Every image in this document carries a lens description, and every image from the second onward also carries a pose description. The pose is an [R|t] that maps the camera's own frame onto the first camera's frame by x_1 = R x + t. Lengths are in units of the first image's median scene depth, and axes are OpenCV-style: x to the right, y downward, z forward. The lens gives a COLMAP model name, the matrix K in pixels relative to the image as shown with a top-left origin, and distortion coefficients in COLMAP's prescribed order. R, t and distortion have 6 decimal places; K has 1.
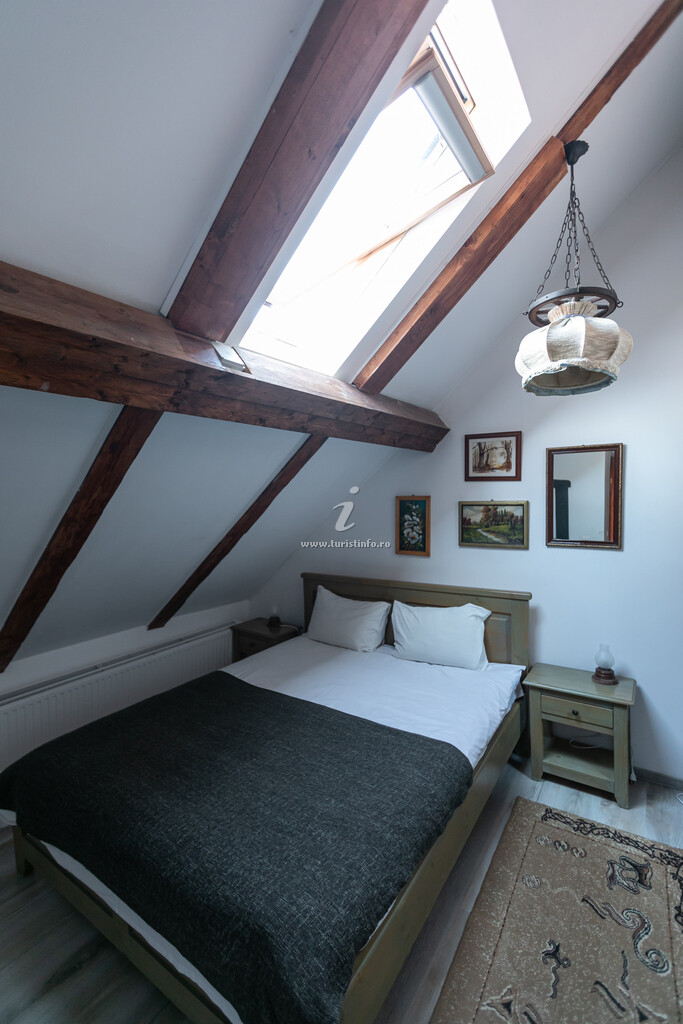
lens RADIAL K [[451.3, 0, 339.9], [0, 451.3, 517.0], [0, 0, 1]] dist [0.001875, 0.000153]
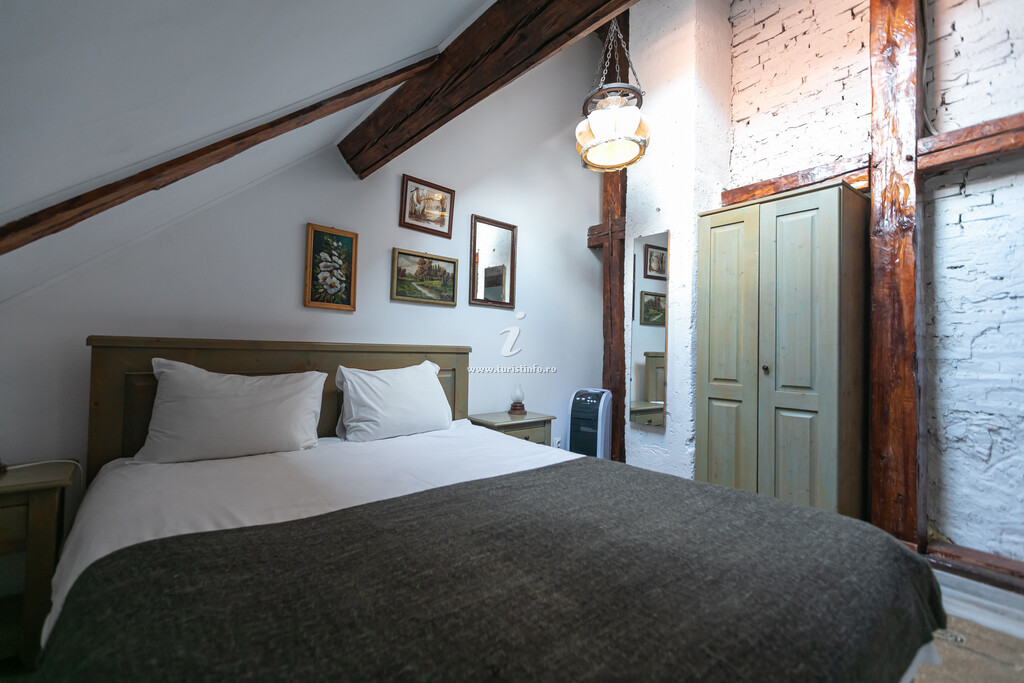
lens RADIAL K [[450.7, 0, 511.2], [0, 450.7, 341.6], [0, 0, 1]] dist [0.001385, 0.000127]
pose [[0.249331, 0.045521, 0.967348, -0.587726], [0.009352, 0.998735, -0.049409, 0.221072], [-0.968373, 0.021366, 0.248590, 0.680497]]
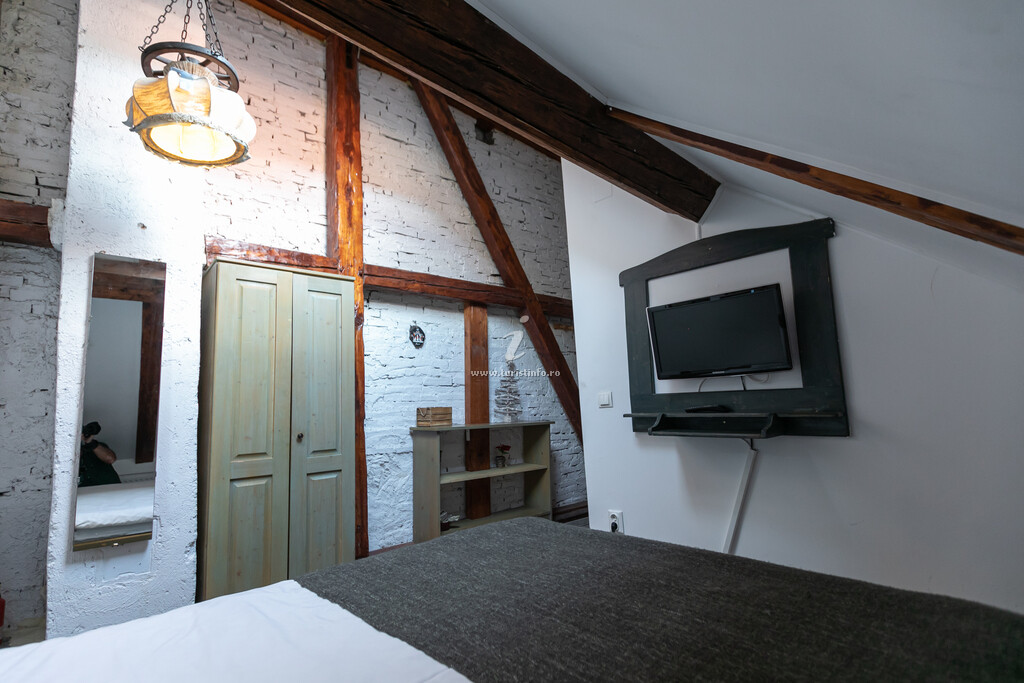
lens RADIAL K [[474.6, 0, 490.3], [0, 474.6, 348.2], [0, 0, 1]] dist [-0.000143, 0.000457]
pose [[-0.972986, 0.090697, 0.212303, -0.182368], [0.071428, 0.992743, -0.096747, 0.179879], [-0.219537, -0.078969, -0.972403, 1.253782]]
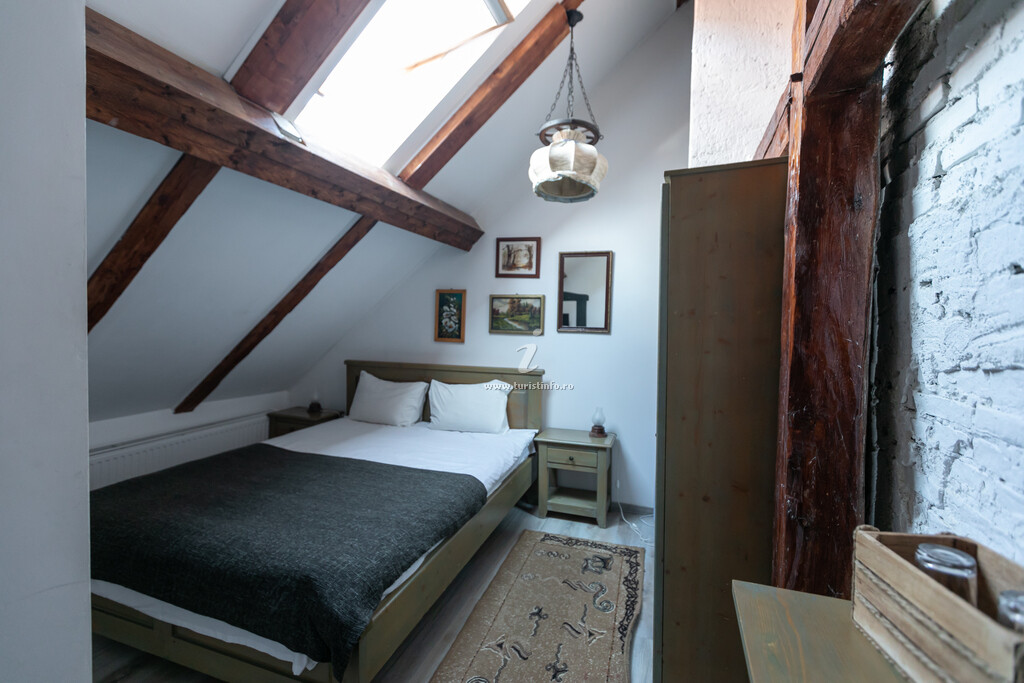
lens RADIAL K [[448.7, 0, 509.3], [0, 448.7, 341.3], [0, 0, 1]] dist [0.000538, -0.000069]
pose [[0.963619, 0.028837, 0.265718, 0.008178], [-0.028726, 0.999578, -0.004306, 0.105388], [-0.265730, -0.003483, 0.964041, -0.154390]]
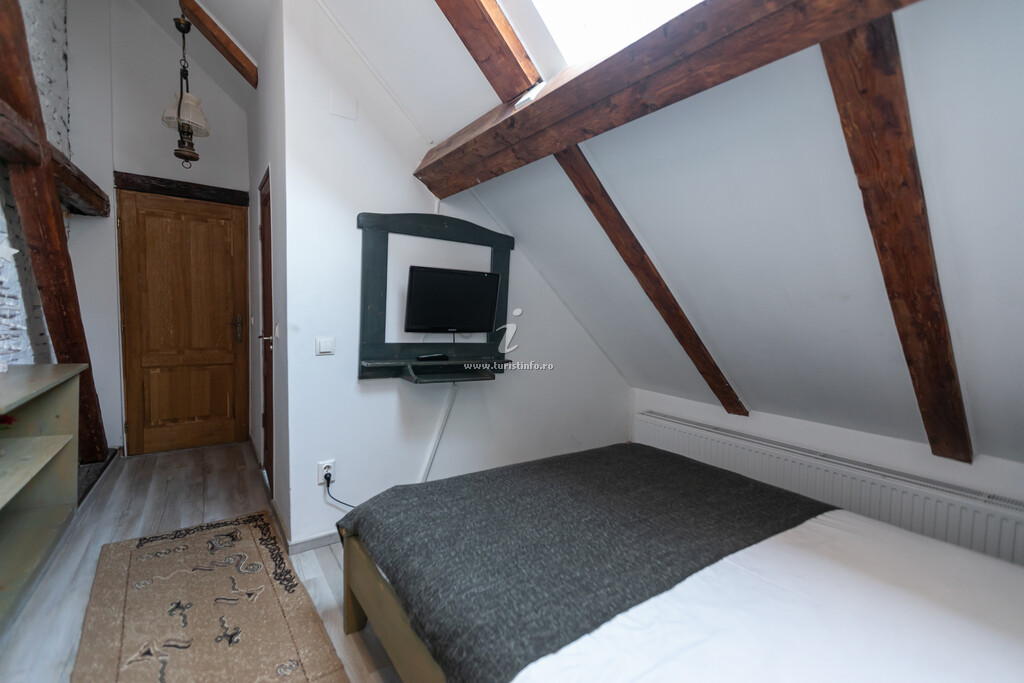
lens RADIAL K [[449.0, 0, 508.0], [0, 449.0, 348.0], [0, 0, 1]] dist [-0.000114, -0.000565]
pose [[-0.358651, 0.091711, -0.928956, 0.505176], [-0.065999, 0.990180, 0.123236, 0.076921], [0.931136, 0.105509, -0.349076, 0.829390]]
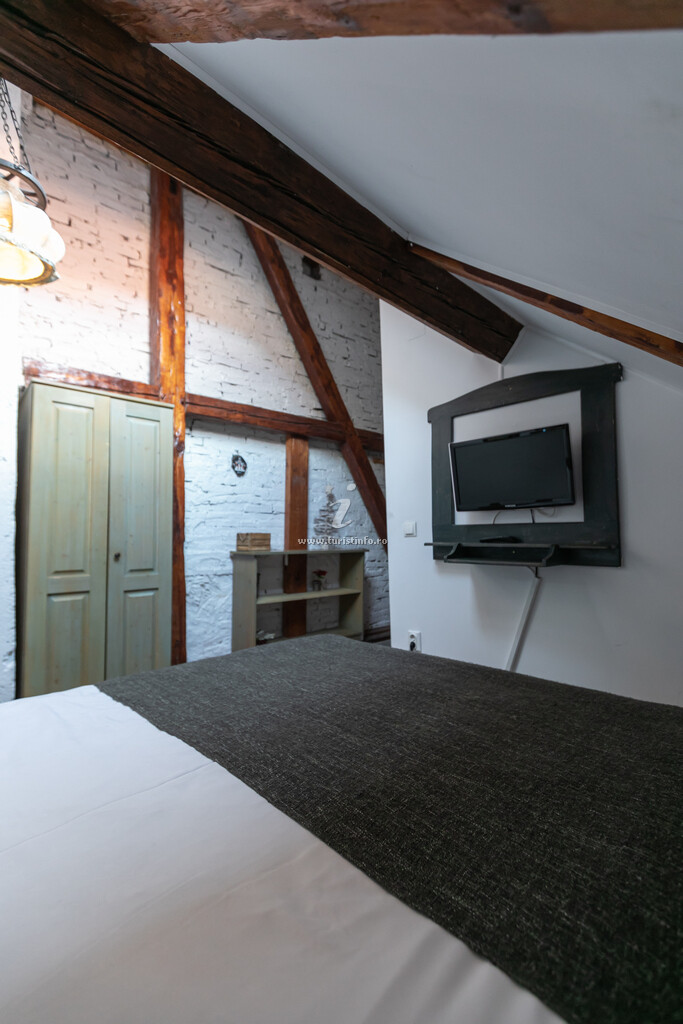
lens RADIAL K [[449.0, 0, 341.5], [0, 449.0, 512.0], [0, 0, 1]] dist [-0.000114, -0.000565]
pose [[-0.981929, 0.048454, 0.182942, -0.233015], [0.043878, 0.998616, -0.028985, 0.192045], [-0.184093, -0.020434, -0.982696, 1.242139]]
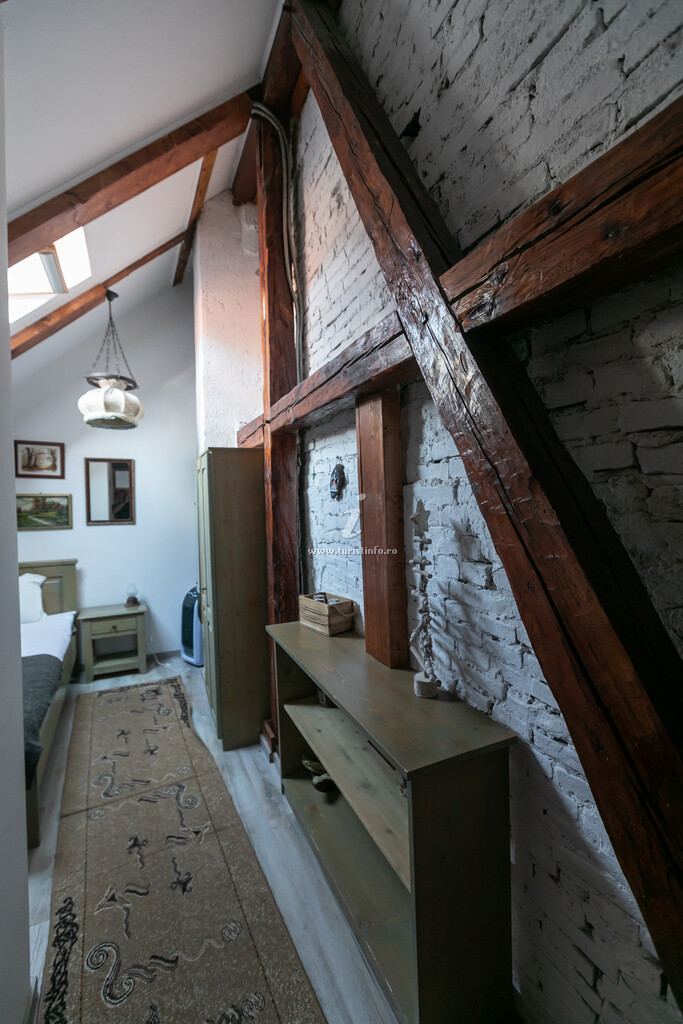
lens RADIAL K [[448.7, 0, 340.4], [0, 448.7, 516.9], [0, 0, 1]] dist [0.000538, -0.000069]
pose [[0.497301, -0.026185, 0.867183, -0.403237], [0.033359, 0.999382, 0.011046, 0.051863], [-0.866936, 0.023435, 0.497868, -0.440267]]
